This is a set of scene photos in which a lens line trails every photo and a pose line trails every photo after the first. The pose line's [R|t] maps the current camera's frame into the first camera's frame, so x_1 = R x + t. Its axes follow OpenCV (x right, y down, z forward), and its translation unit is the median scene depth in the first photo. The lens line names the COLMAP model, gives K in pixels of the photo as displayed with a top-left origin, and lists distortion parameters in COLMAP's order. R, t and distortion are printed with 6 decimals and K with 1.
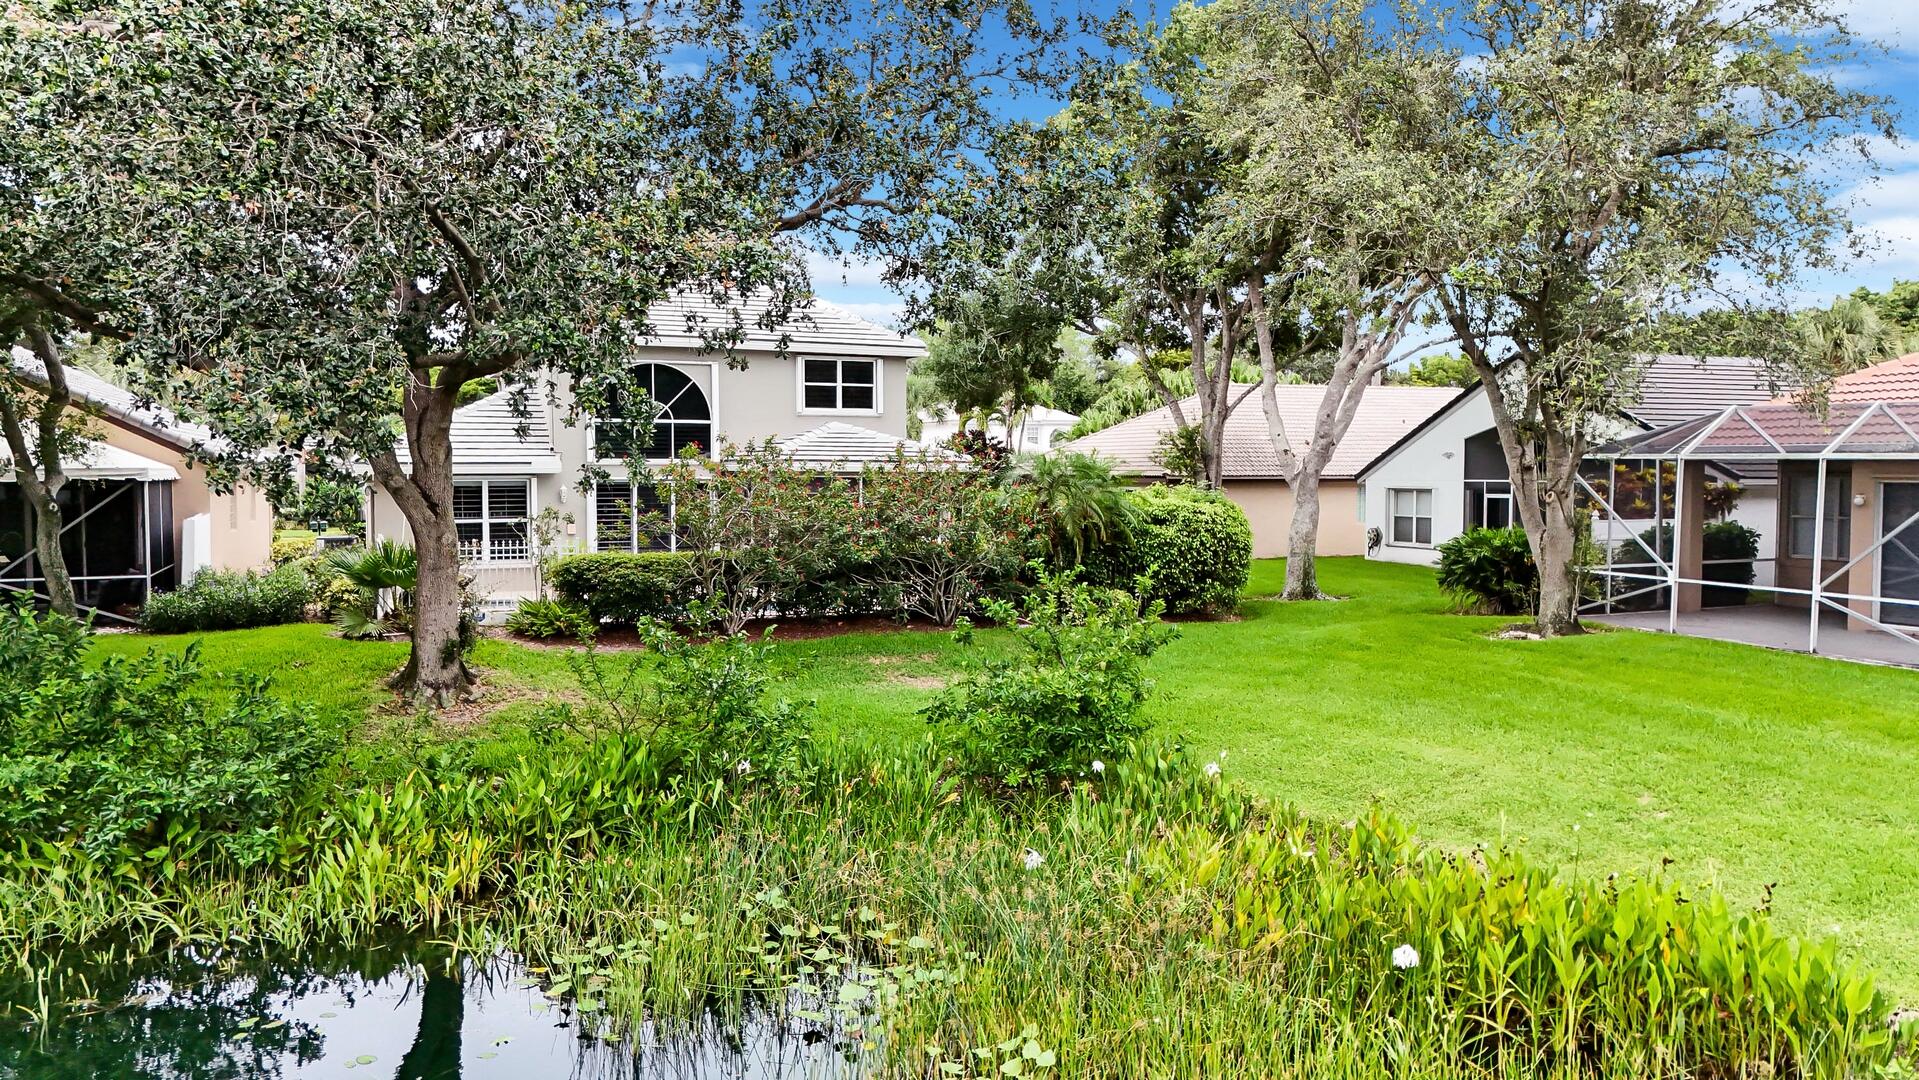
lens RADIAL K [[1372.2, 0, 958.4], [0, 1372.2, 539.9], [0, 0, 1]] dist [0.024966, -0.001925]
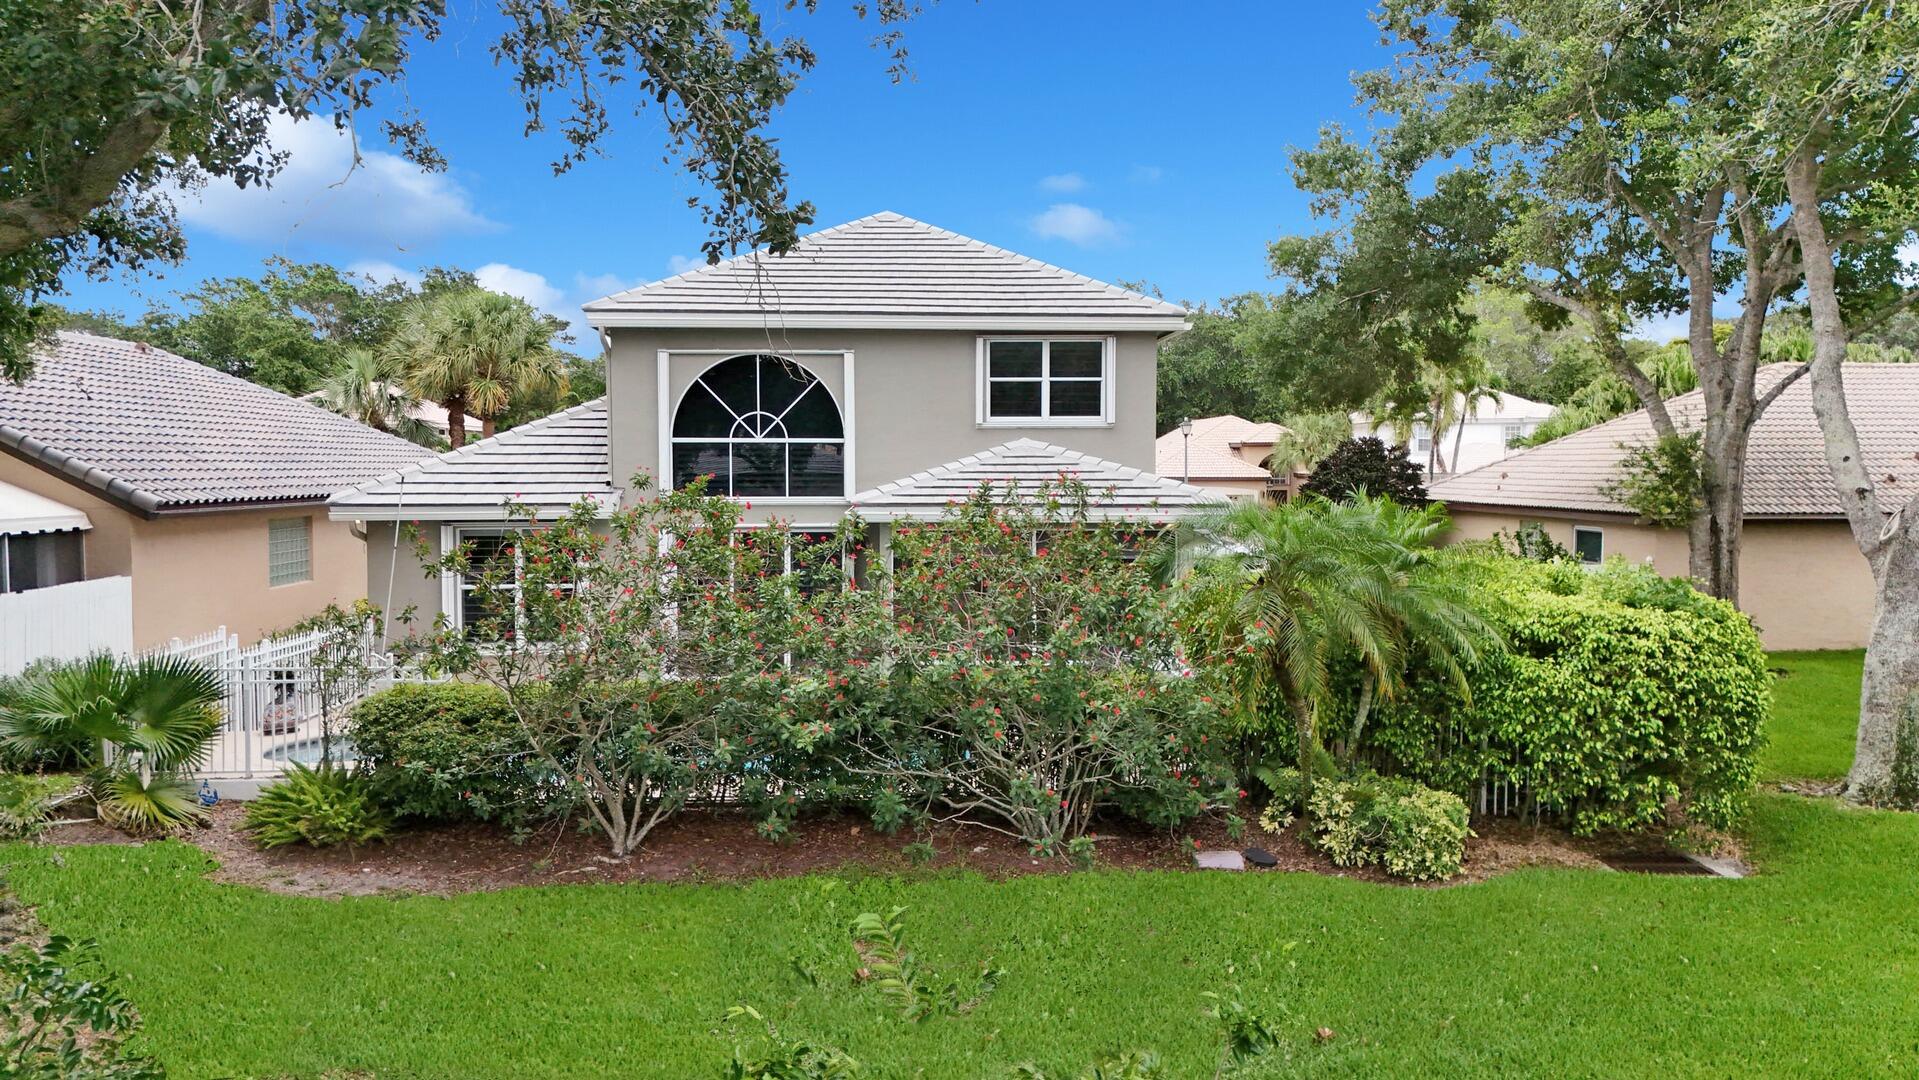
lens RADIAL K [[1372.2, 0, 981.1], [0, 1372.2, 504.5], [0, 0, 1]] dist [0.024966, -0.001925]
pose [[0.939246, 0.010424, -0.343086, 0.105219], [-0.017981, 0.999661, -0.018850, -0.042544], [0.342773, 0.023874, 0.939115, 0.392688]]
